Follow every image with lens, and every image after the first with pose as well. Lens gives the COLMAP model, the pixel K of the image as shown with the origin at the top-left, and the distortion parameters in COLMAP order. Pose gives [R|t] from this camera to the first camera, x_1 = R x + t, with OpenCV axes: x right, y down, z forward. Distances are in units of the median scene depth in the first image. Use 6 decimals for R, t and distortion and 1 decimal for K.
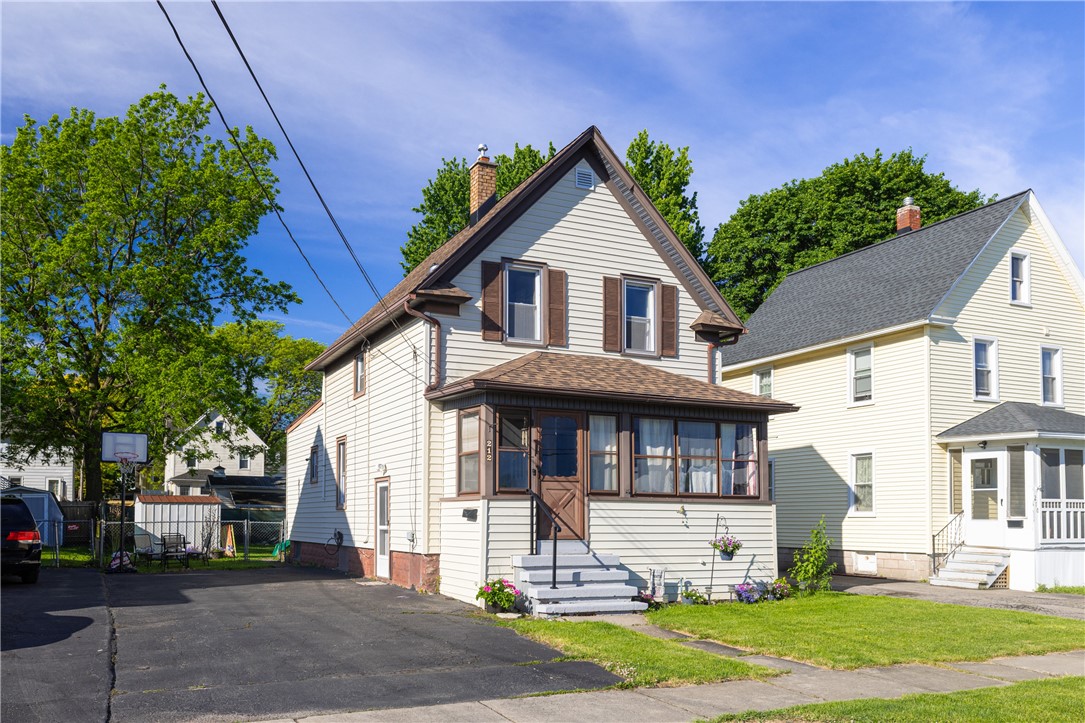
lens RADIAL K [[903.6, 0, 542.5], [0, 903.6, 361.5], [0, 0, 1]] dist [0.004400, 0.003382]
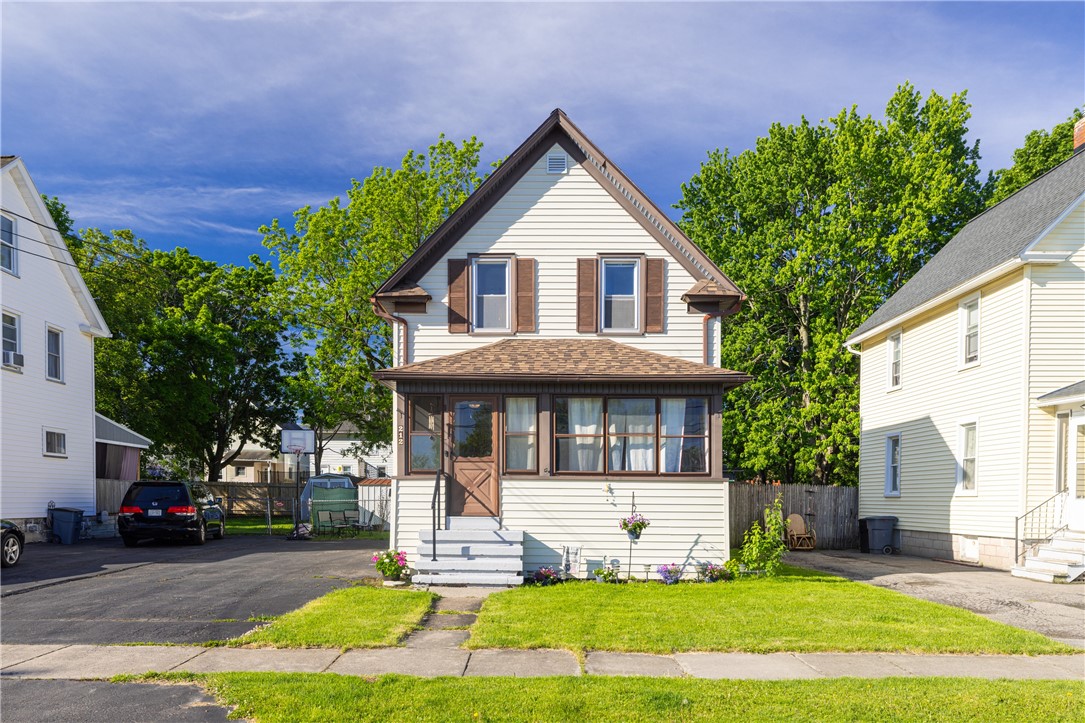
lens RADIAL K [[838.5, 0, 540.7], [0, 838.5, 411.6], [0, 0, 1]] dist [0.002961, 0.000826]
pose [[0.894075, -0.045549, -0.445595, 0.457447], [0.075257, 0.995950, 0.049194, 0.027577], [0.441550, -0.077517, 0.893882, 0.140740]]
